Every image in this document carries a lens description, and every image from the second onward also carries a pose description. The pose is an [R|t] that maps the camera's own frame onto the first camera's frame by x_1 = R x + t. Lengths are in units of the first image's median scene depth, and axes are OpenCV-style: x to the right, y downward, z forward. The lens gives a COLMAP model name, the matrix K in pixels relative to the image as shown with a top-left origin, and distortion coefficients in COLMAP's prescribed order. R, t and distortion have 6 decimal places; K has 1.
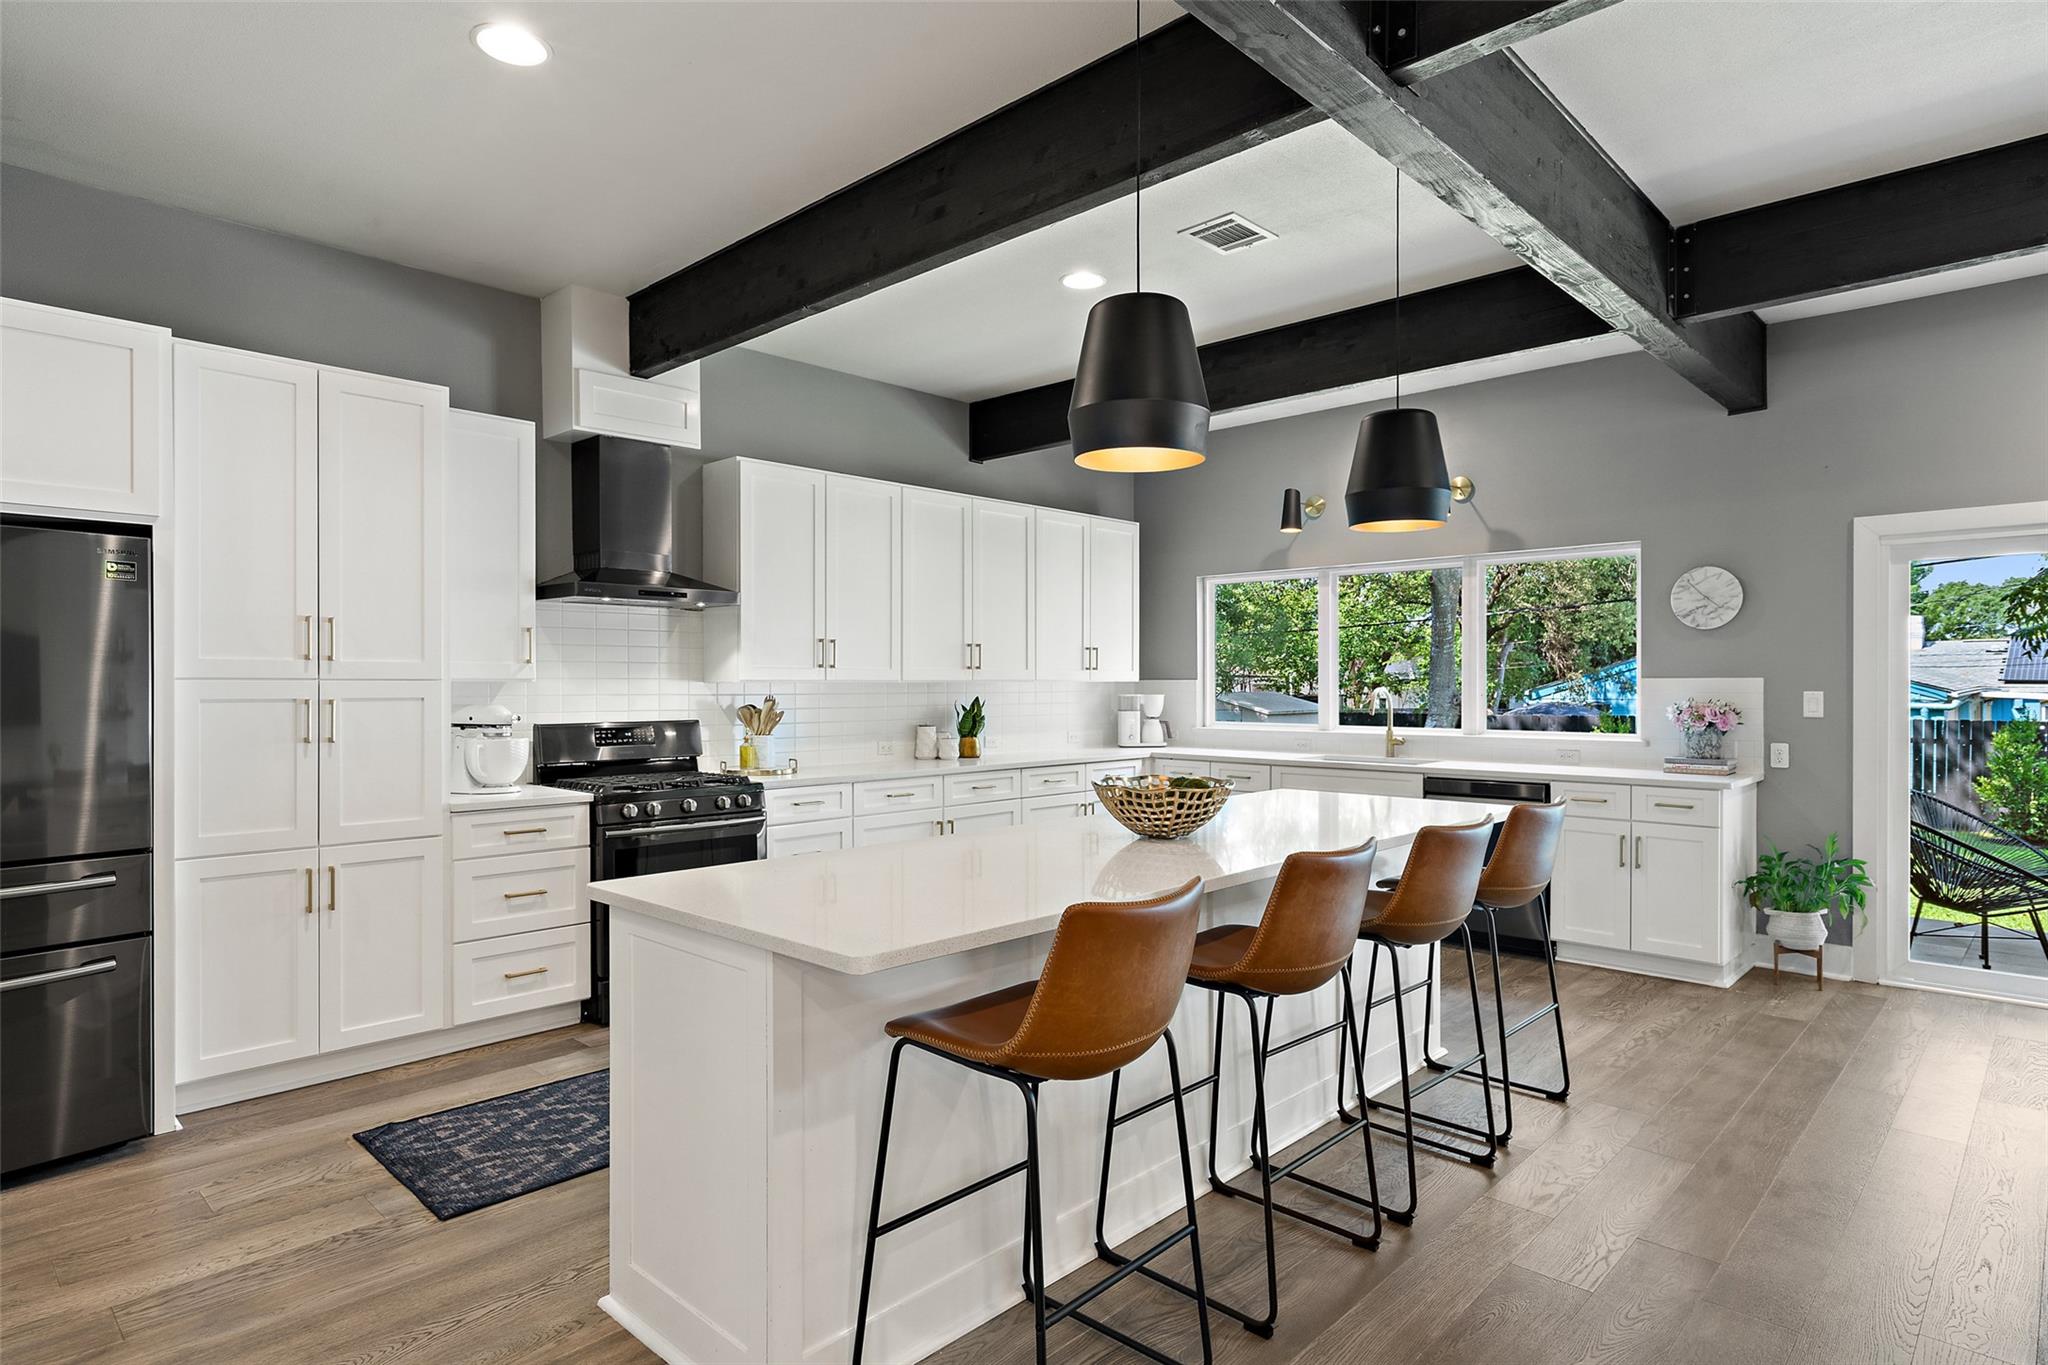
lens RADIAL K [[1110.3, 0, 1023.4], [0, 1110.3, 690.5], [0, 0, 1]] dist [0.003330, -0.000050]
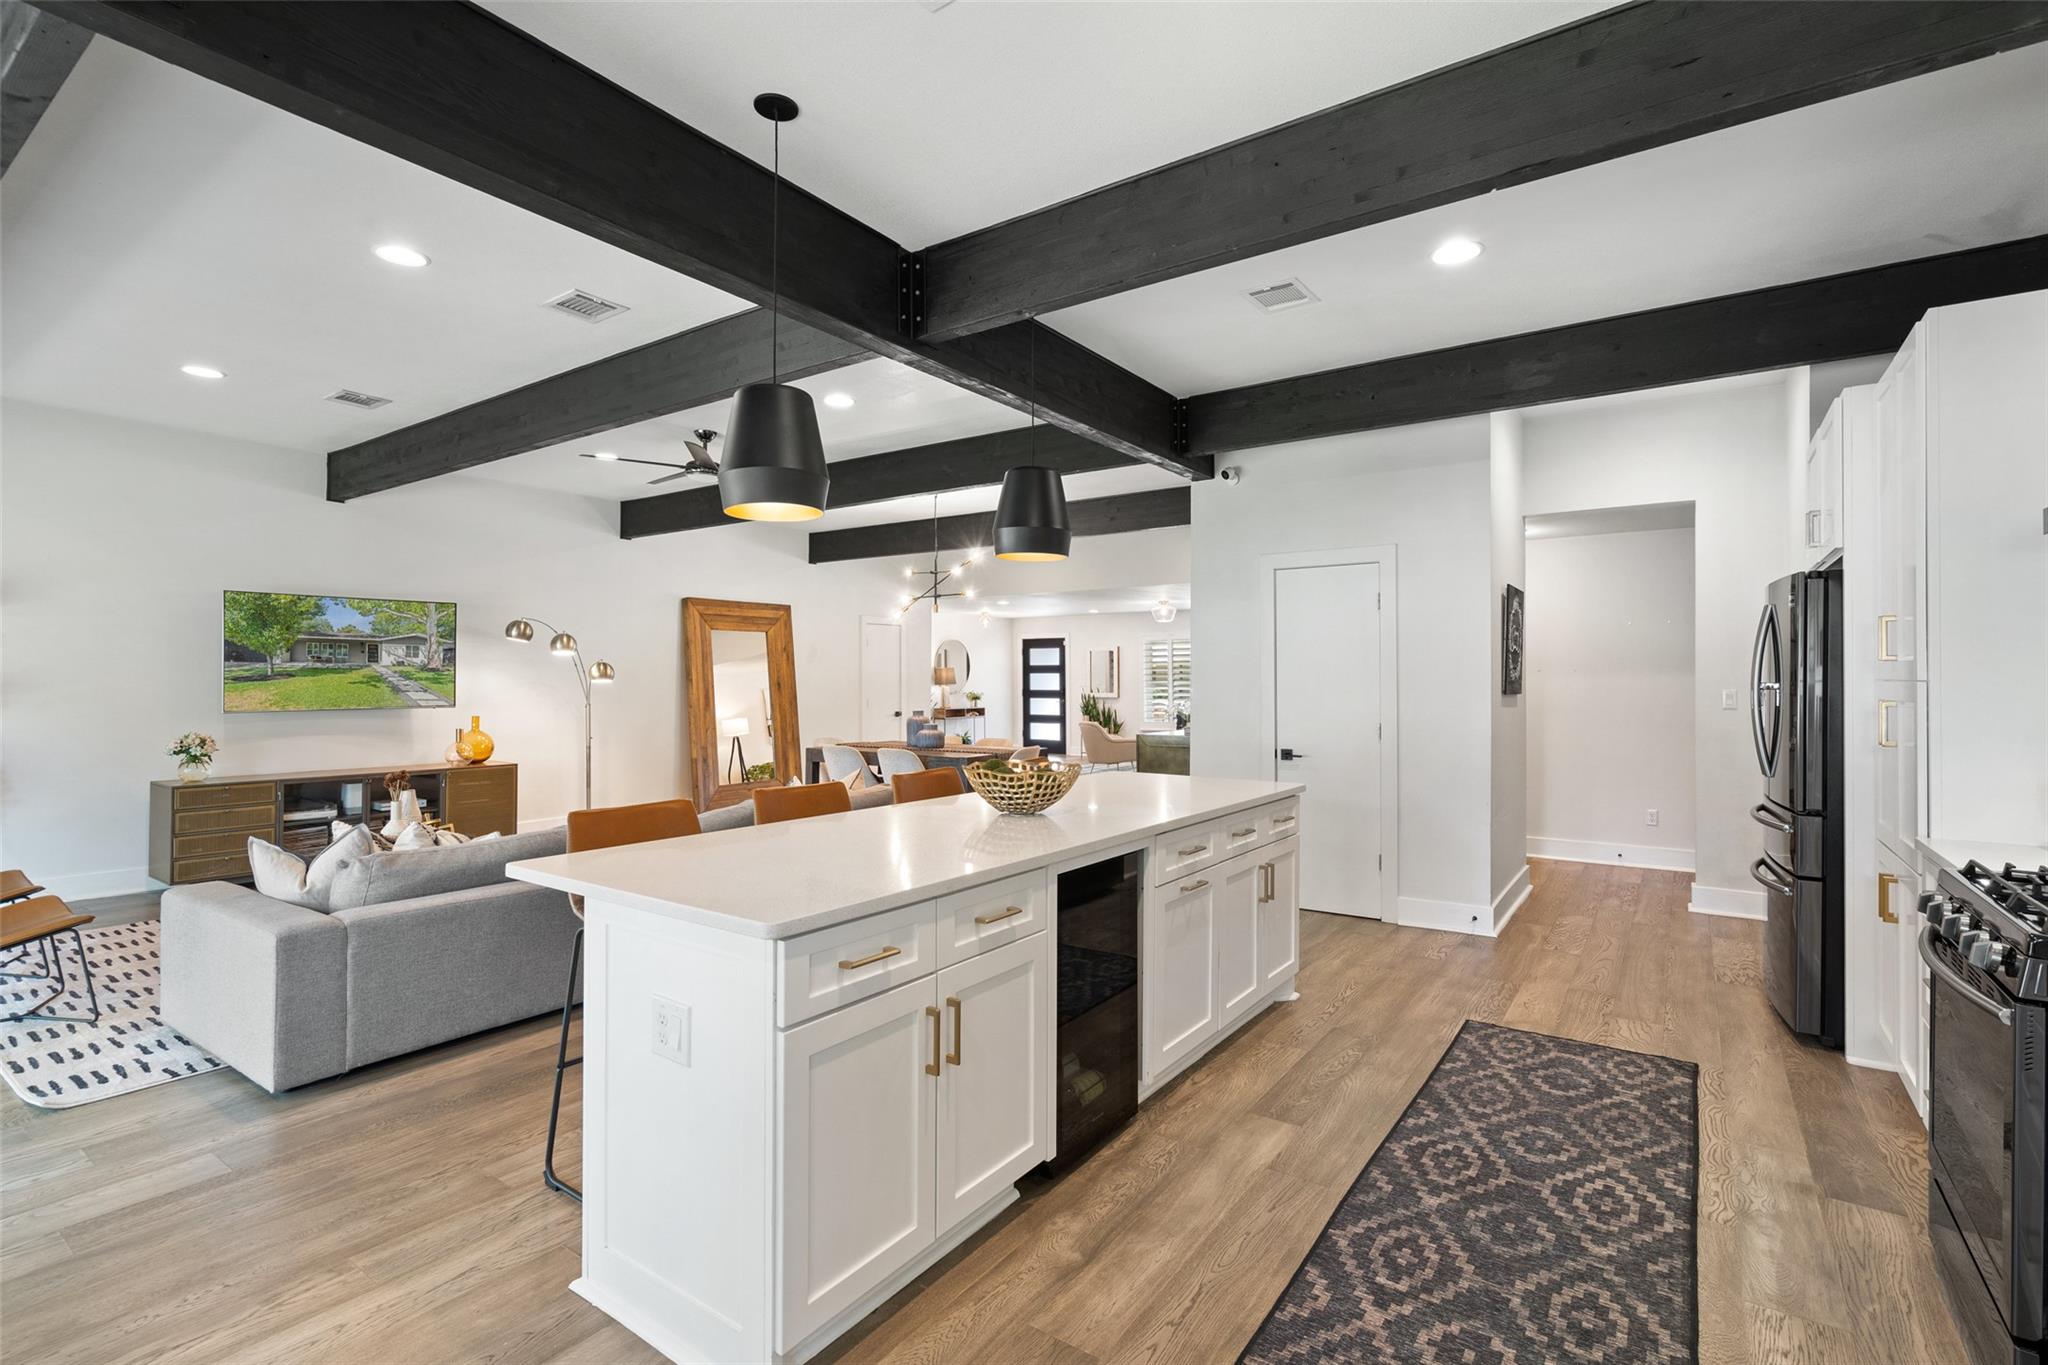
lens RADIAL K [[935.1, 0, 1021.6], [0, 935.1, 676.0], [0, 0, 1]] dist [-0.006726, 0.002952]
pose [[-0.989476, -0.001671, -0.144687, 0.157633], [-0.001899, 0.999997, 0.001440, -0.008808], [0.144684, 0.001700, -0.989476, 1.164457]]
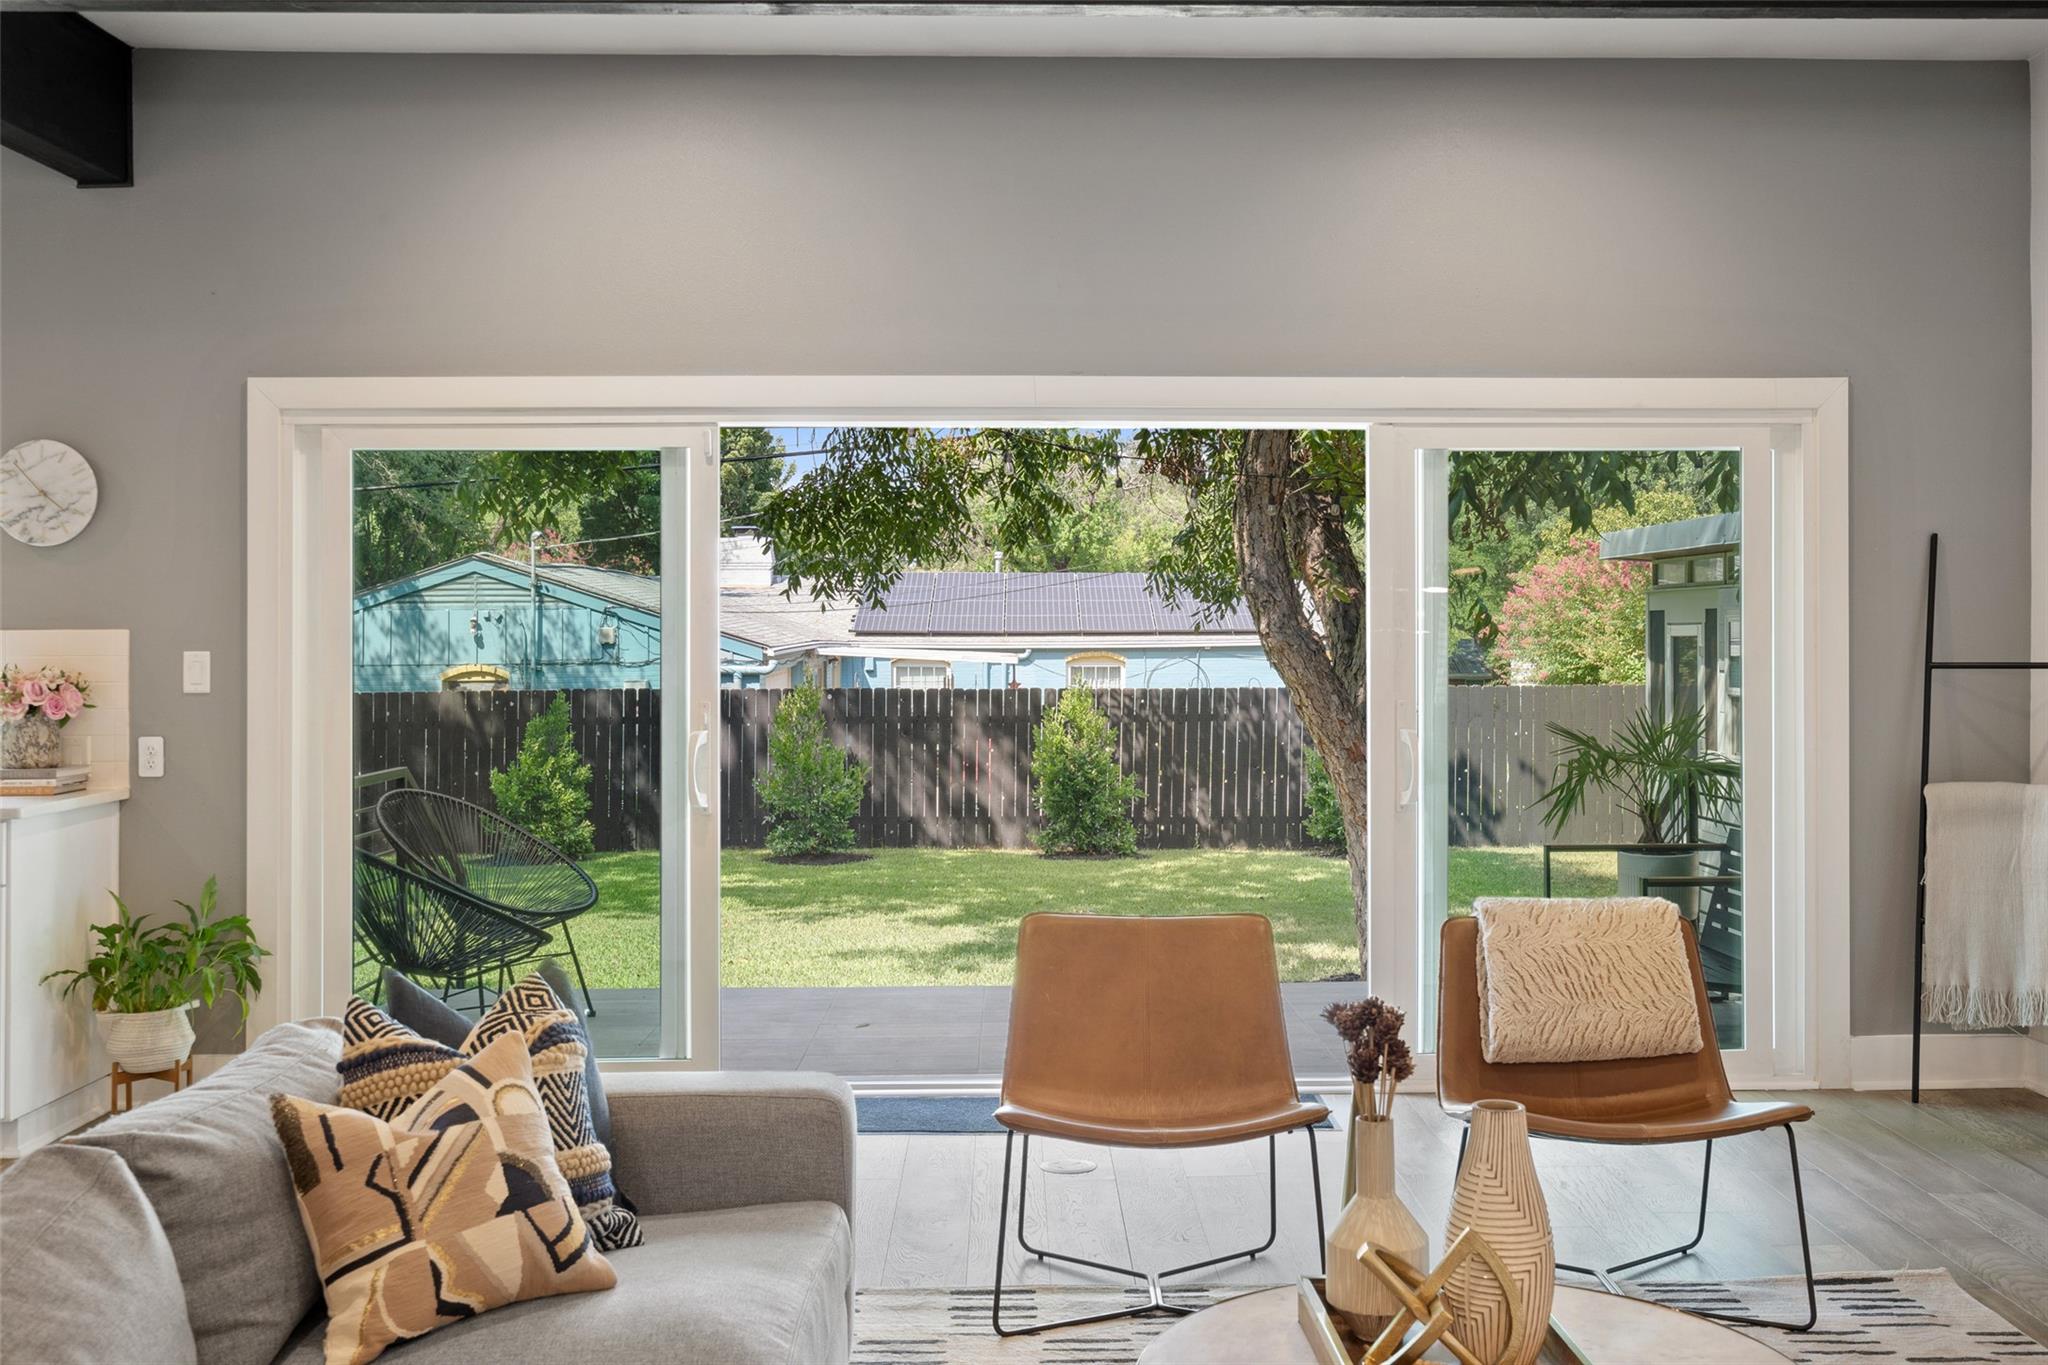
lens RADIAL K [[2048.8, 0, 1085.6], [0, 2048.8, 597.6], [0, 0, 1]] dist [-0.001611, 0.000000]
pose [[0.697280, 0.009196, 0.716740, 0.225928], [0.009810, 0.999702, -0.022370, 0.001252], [-0.716732, 0.022629, 0.696982, -0.153167]]
